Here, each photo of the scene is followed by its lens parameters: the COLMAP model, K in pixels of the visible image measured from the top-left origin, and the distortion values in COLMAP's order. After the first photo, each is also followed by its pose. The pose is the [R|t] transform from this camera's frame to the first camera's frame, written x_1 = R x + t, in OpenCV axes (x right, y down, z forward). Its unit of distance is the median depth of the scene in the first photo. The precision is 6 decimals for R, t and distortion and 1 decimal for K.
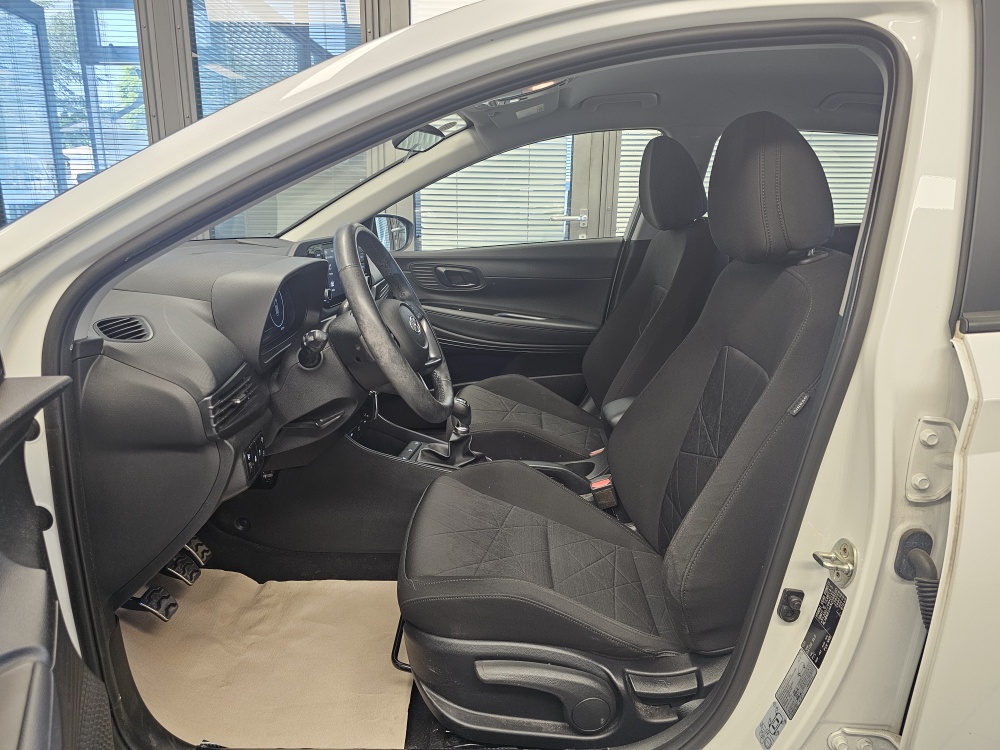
lens RADIAL K [[687.8, 0, 501.5], [0, 687.8, 364.6], [0, 0, 1]] dist [0.044627, -0.059846]
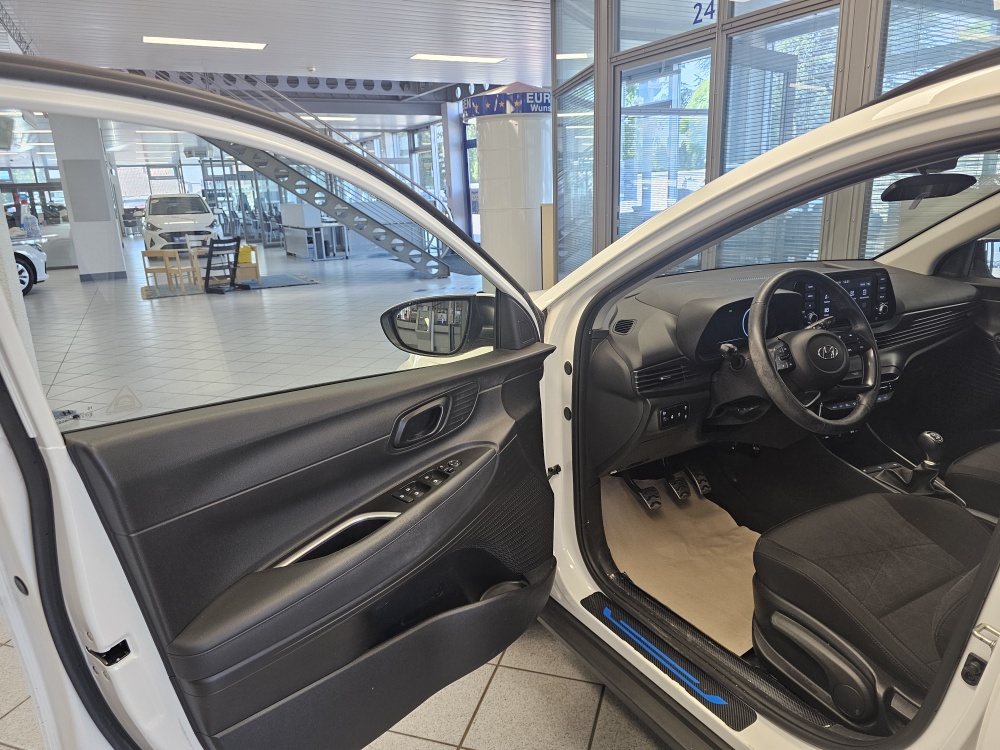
lens RADIAL K [[687.8, 0, 499.9], [0, 687.8, 376.1], [0, 0, 1]] dist [0.044627, -0.059846]
pose [[0.506427, 0.203172, -0.838005, 0.724653], [-0.173986, 0.975933, 0.131469, -0.091442], [0.844547, 0.079222, 0.529588, -0.179752]]
